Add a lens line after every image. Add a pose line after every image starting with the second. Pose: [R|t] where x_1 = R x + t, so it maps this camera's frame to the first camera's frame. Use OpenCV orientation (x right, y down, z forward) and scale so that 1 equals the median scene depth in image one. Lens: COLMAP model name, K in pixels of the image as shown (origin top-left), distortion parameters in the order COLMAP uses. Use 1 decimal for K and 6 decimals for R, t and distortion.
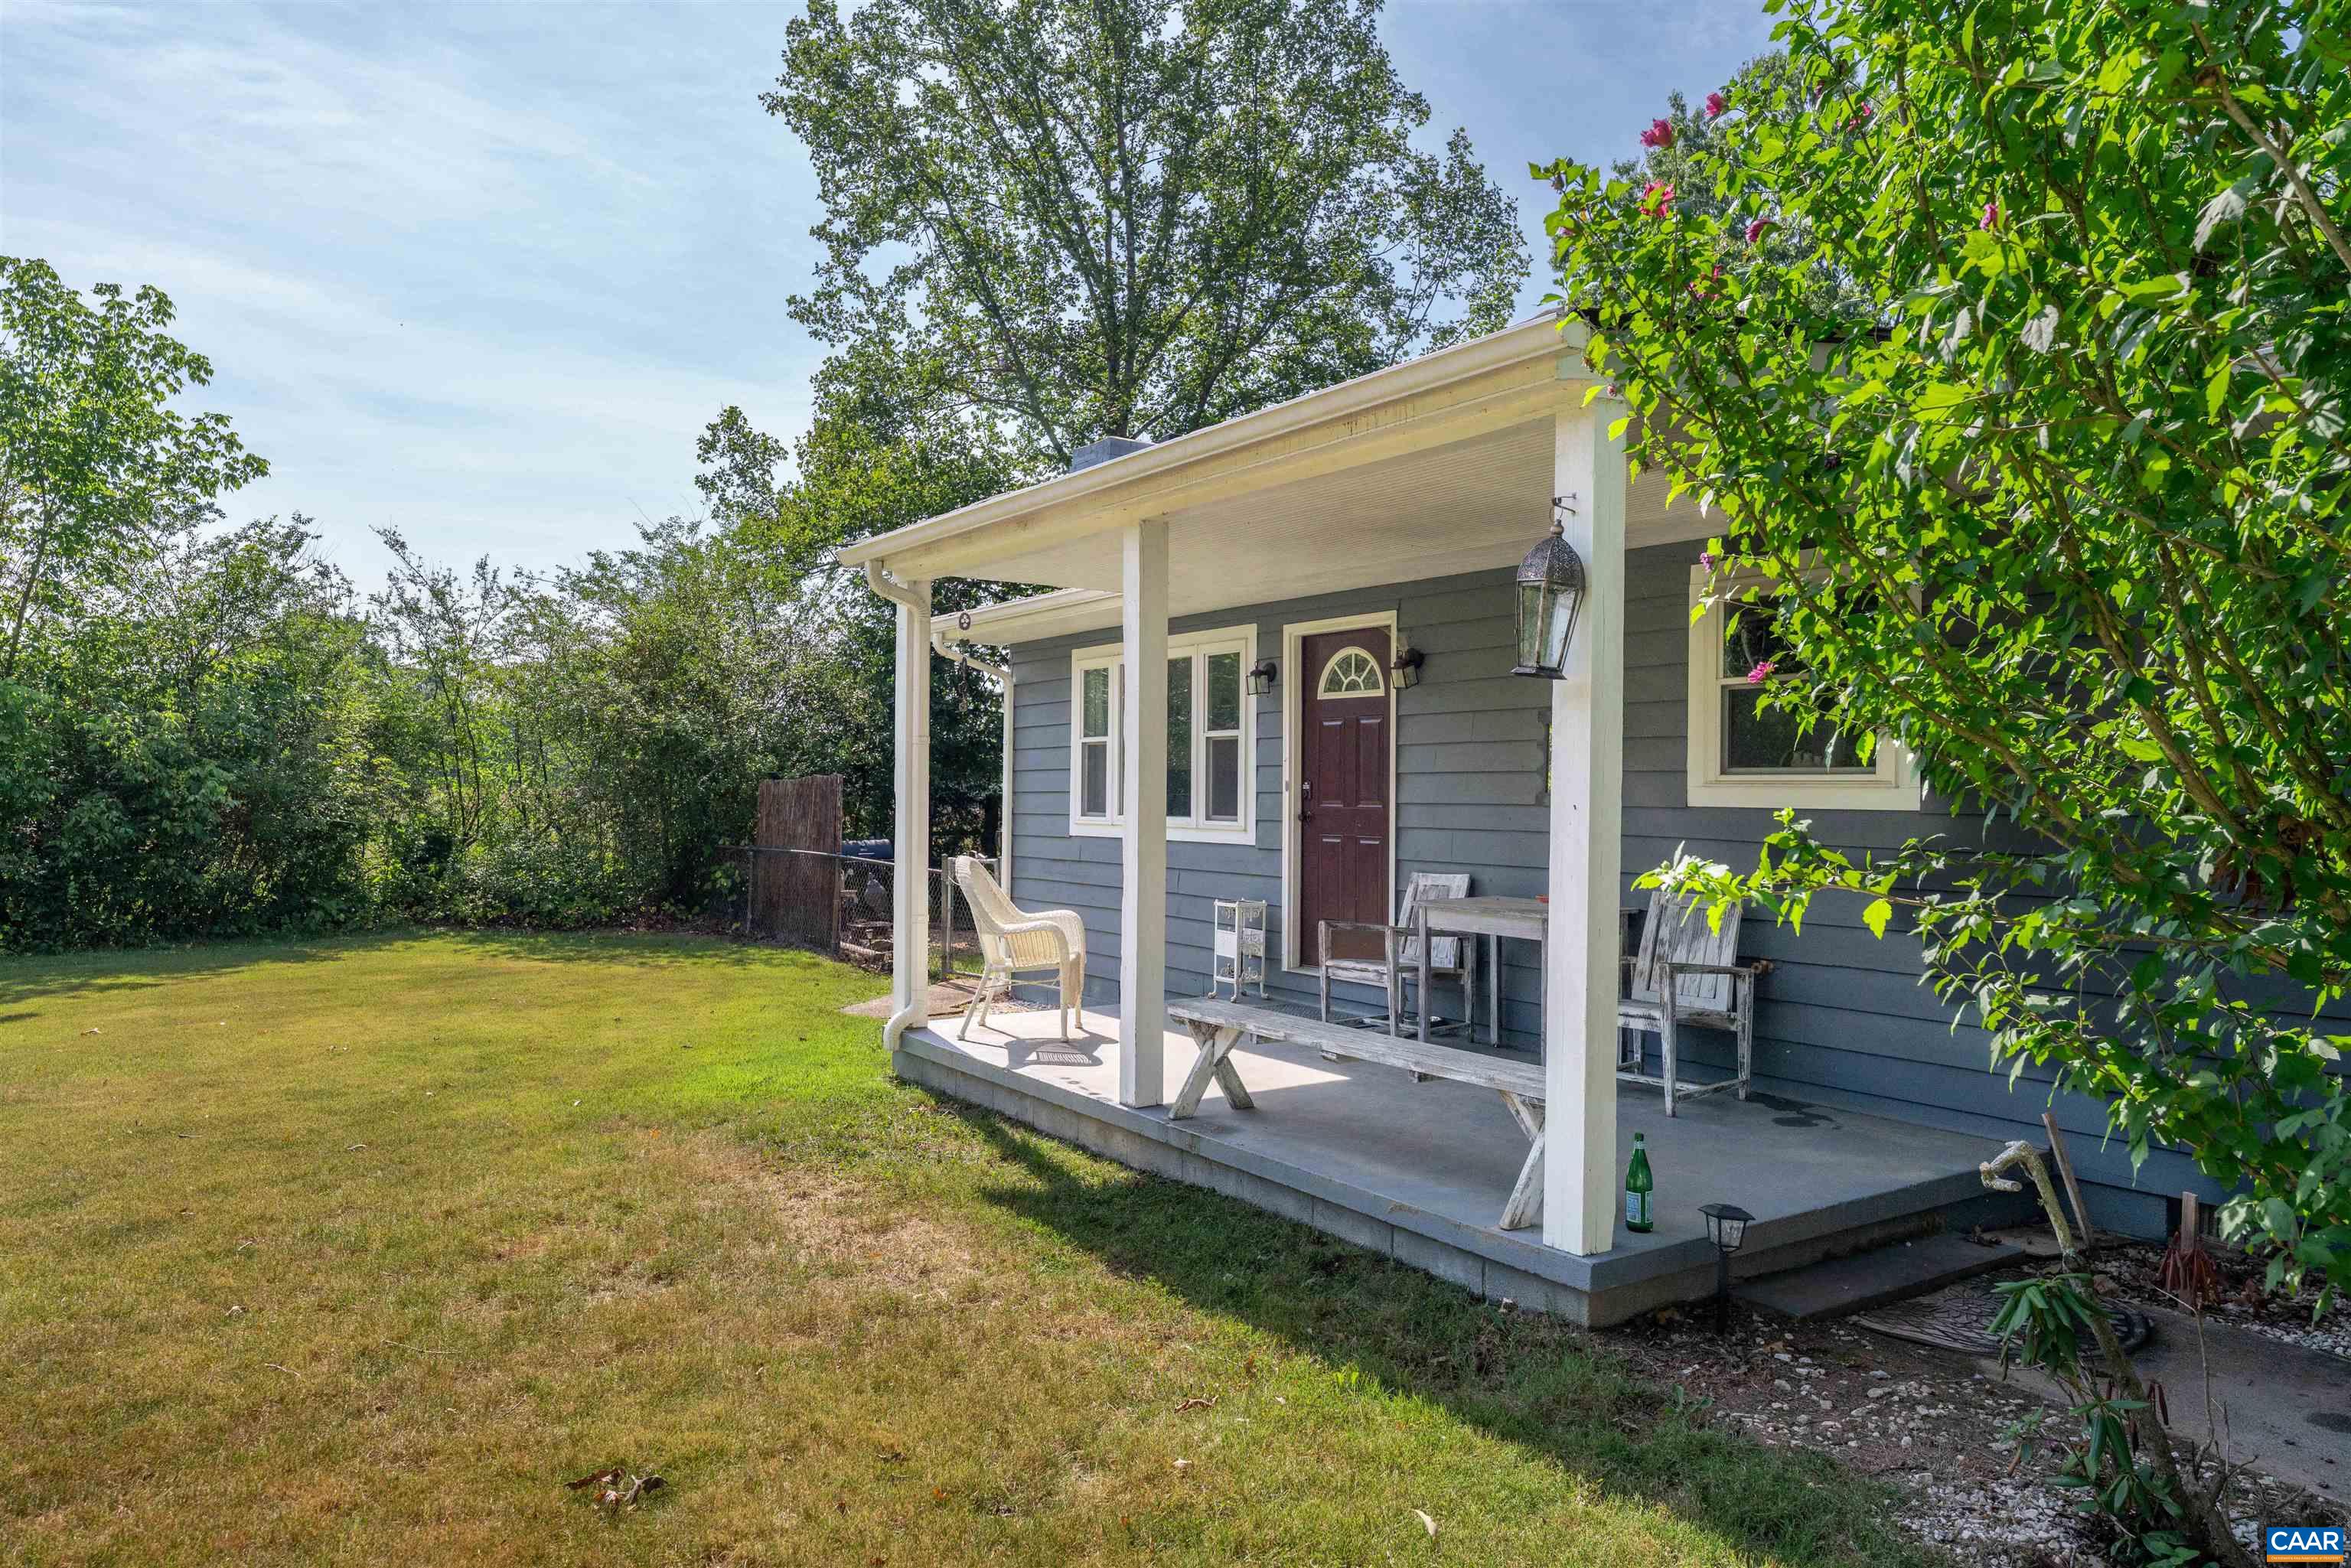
lens RADIAL K [[1524.0, 0, 1177.4], [0, 1524.0, 778.0], [0, 0, 1]] dist [0.000641, -0.000352]
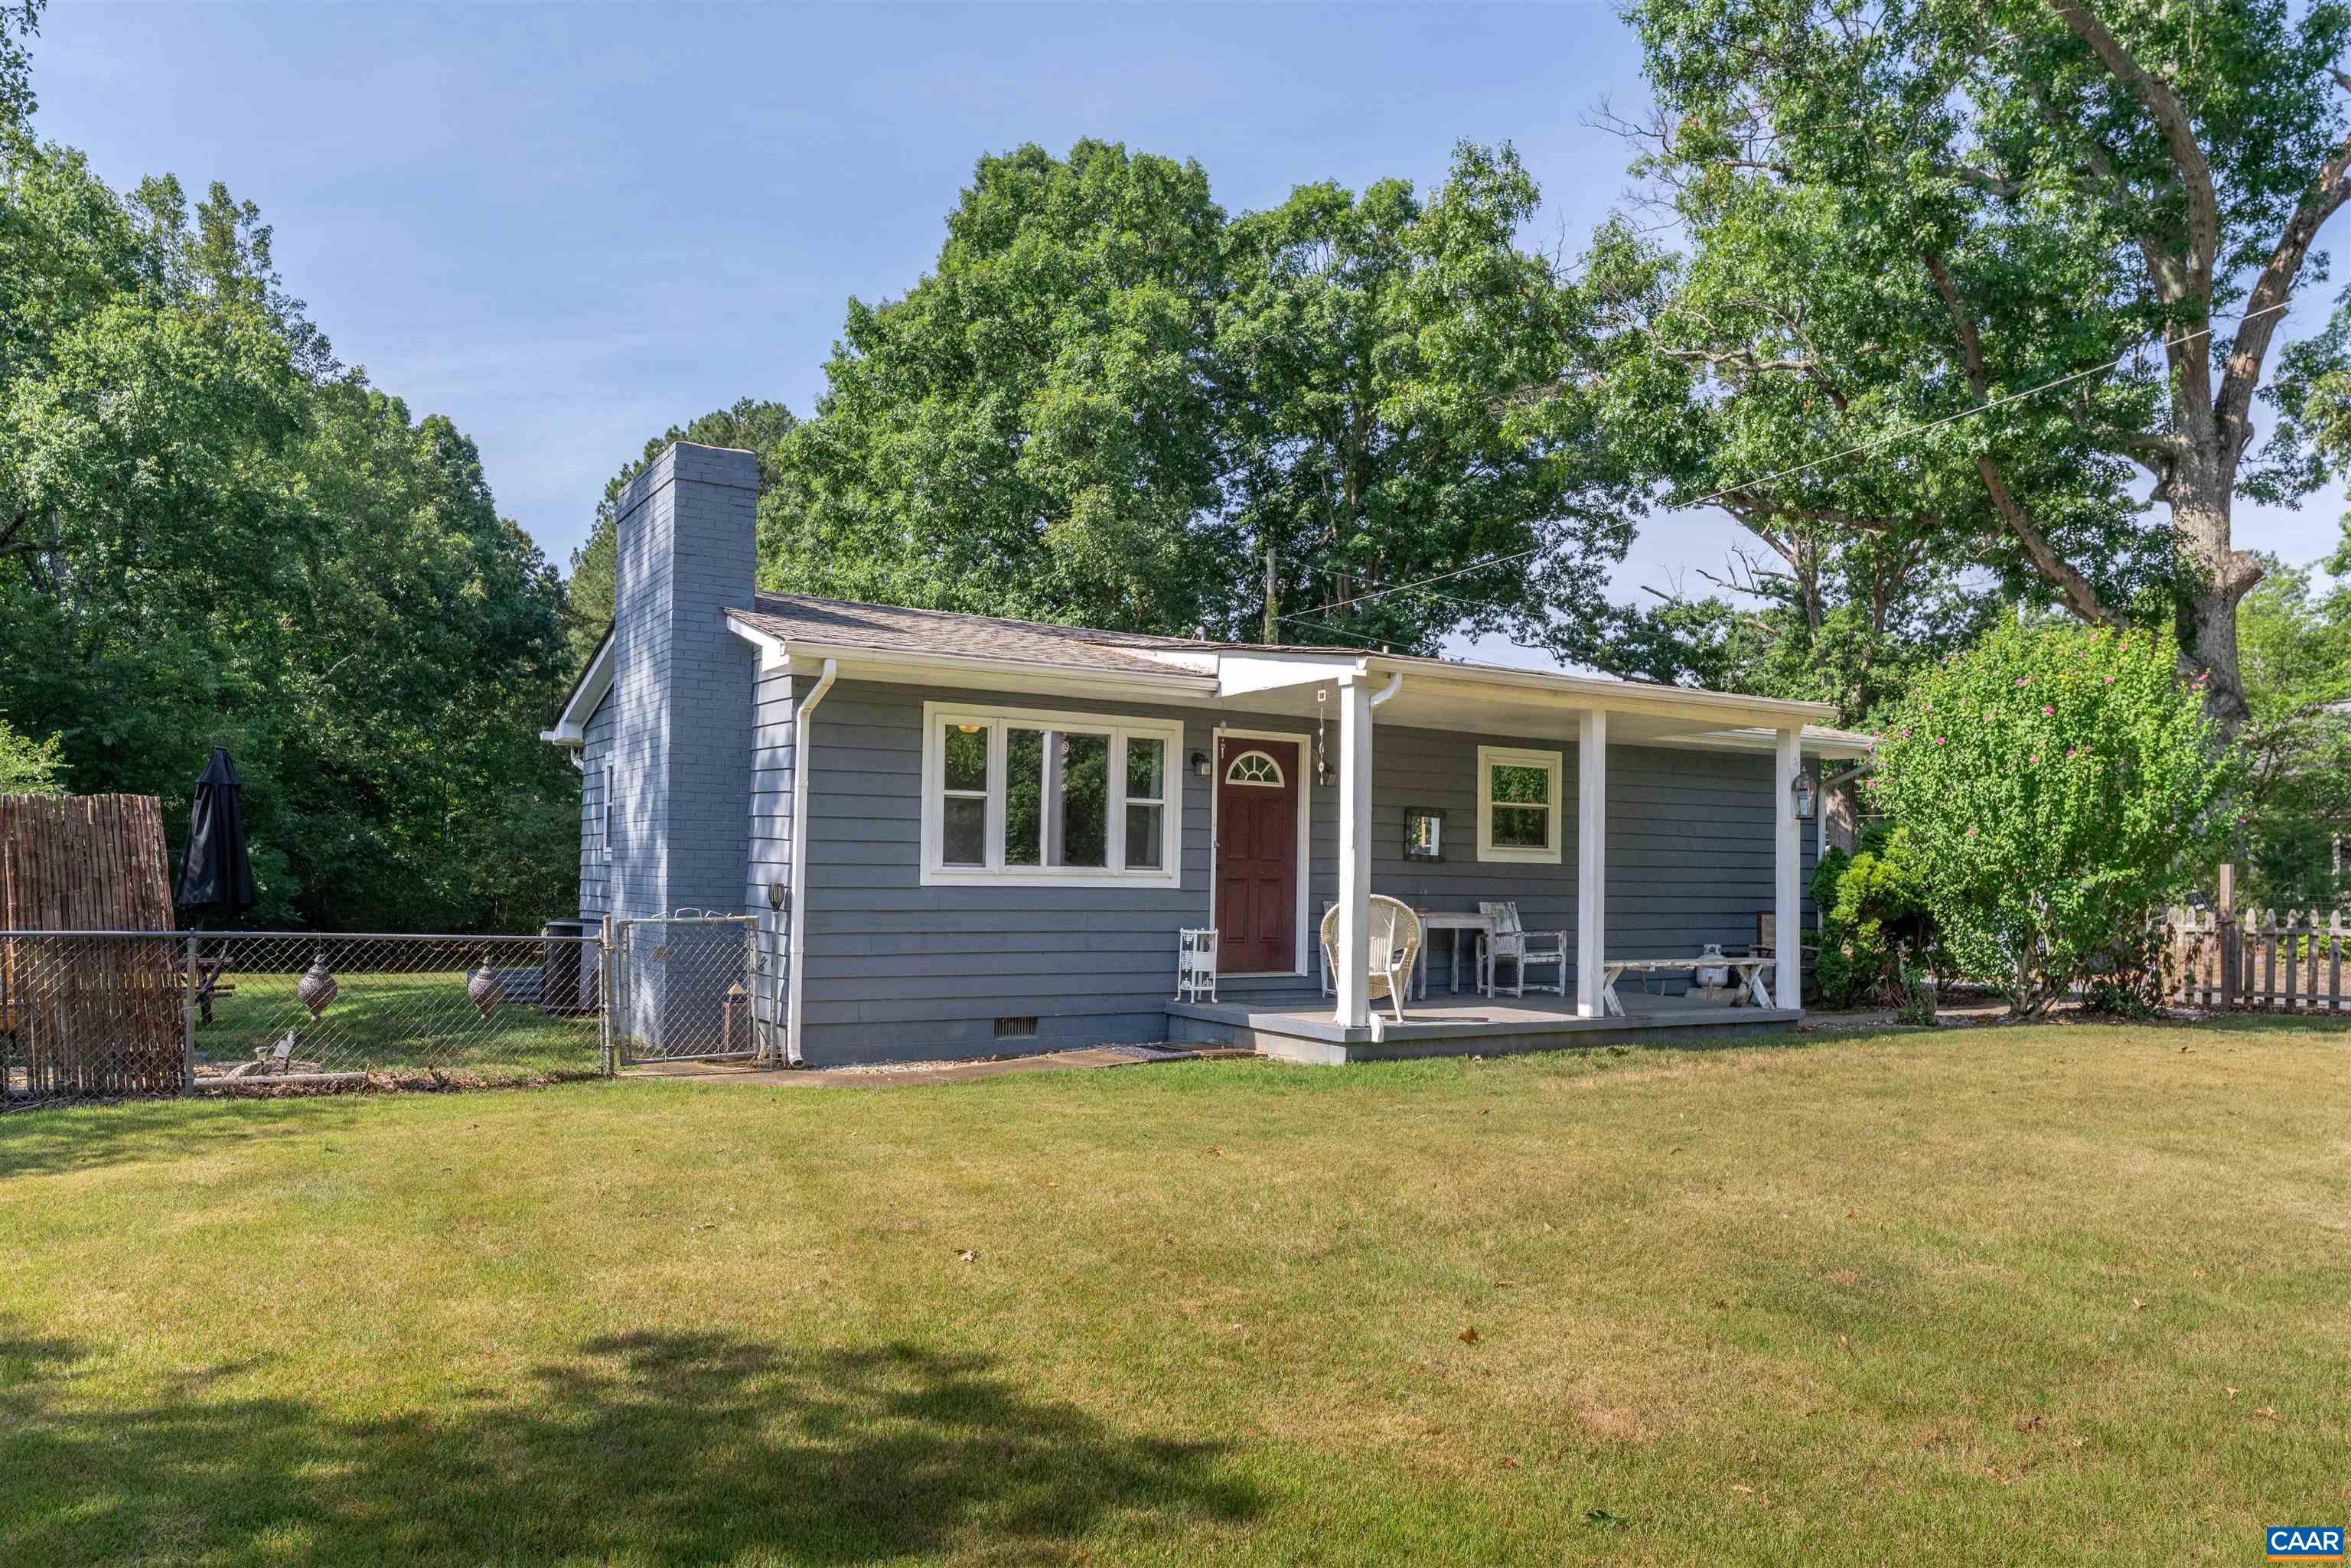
lens RADIAL K [[1602.7, 0, 1190.8], [0, 1602.7, 849.3], [0, 0, 1]] dist [0.005441, 0.008404]
pose [[0.040576, 0.014042, 0.999078, -1.372147], [-0.022970, 0.999650, -0.013117, 0.029149], [-0.998912, -0.022417, 0.040885, 0.955913]]
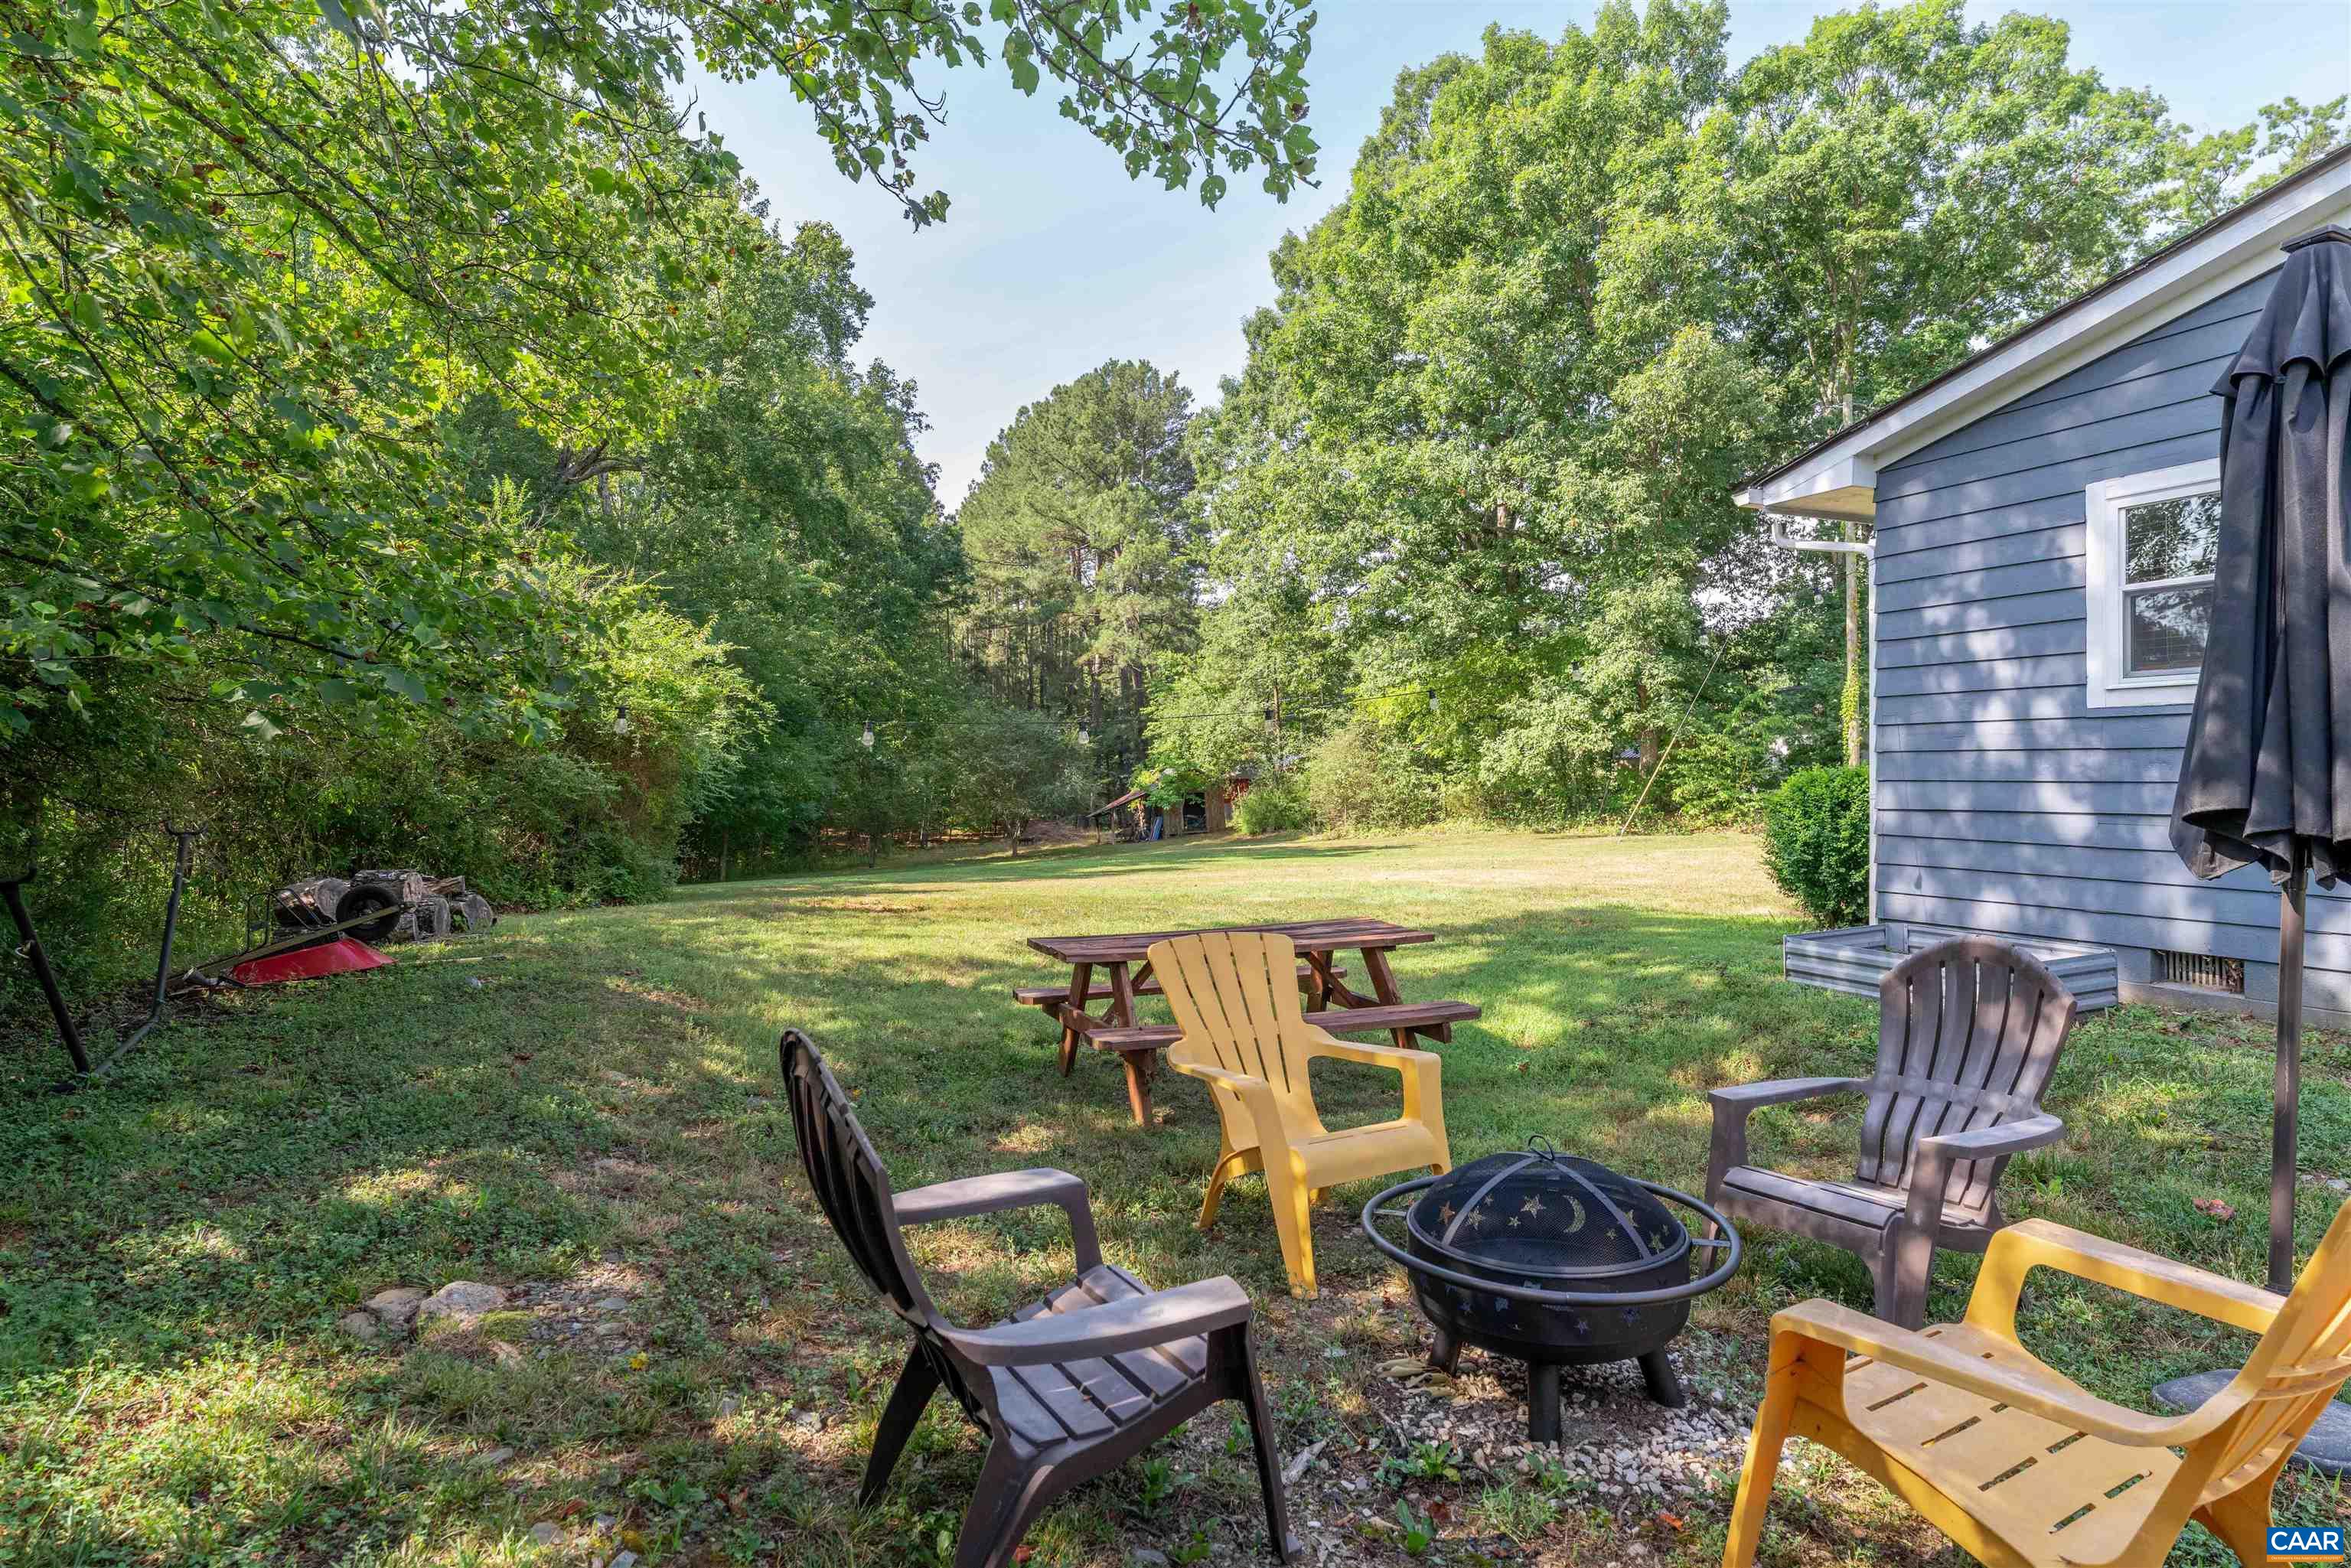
lens RADIAL K [[1209.1, 0, 1169.1], [0, 1209.1, 790.1], [0, 0, 1]] dist [-0.000559, -0.006291]
pose [[0.182335, -0.026558, 0.982878, -0.310327], [0.001966, 0.999643, 0.026646, 0.055794], [-0.983234, -0.002926, 0.182322, 2.072045]]
